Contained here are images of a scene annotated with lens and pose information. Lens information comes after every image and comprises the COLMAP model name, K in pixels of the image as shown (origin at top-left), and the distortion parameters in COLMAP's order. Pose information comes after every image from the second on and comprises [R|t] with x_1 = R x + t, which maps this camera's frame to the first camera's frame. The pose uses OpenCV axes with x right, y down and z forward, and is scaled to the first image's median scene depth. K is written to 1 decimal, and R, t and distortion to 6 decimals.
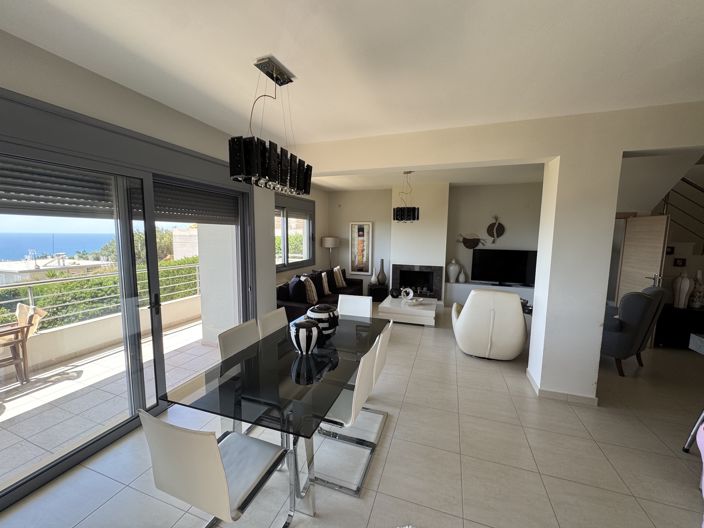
lens RADIAL K [[281.5, 0, 351.2], [0, 281.5, 264.9], [0, 0, 1]] dist [-0.002171, -0.000389]
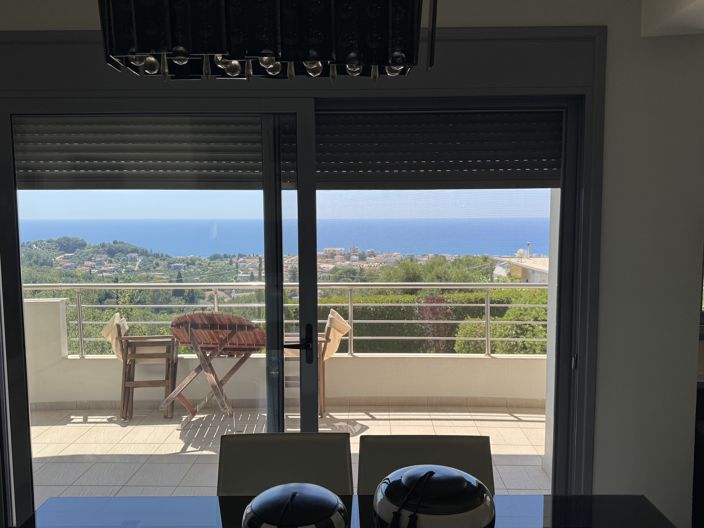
lens RADIAL K [[571.9, 0, 350.3], [0, 571.9, 266.1], [0, 0, 1]] dist [0.090385, -0.068582]
pose [[0.318654, 0.070665, -0.945233, 0.203779], [-0.097227, 0.994394, 0.041563, -0.035247], [0.942872, 0.078658, 0.323738, 0.407474]]
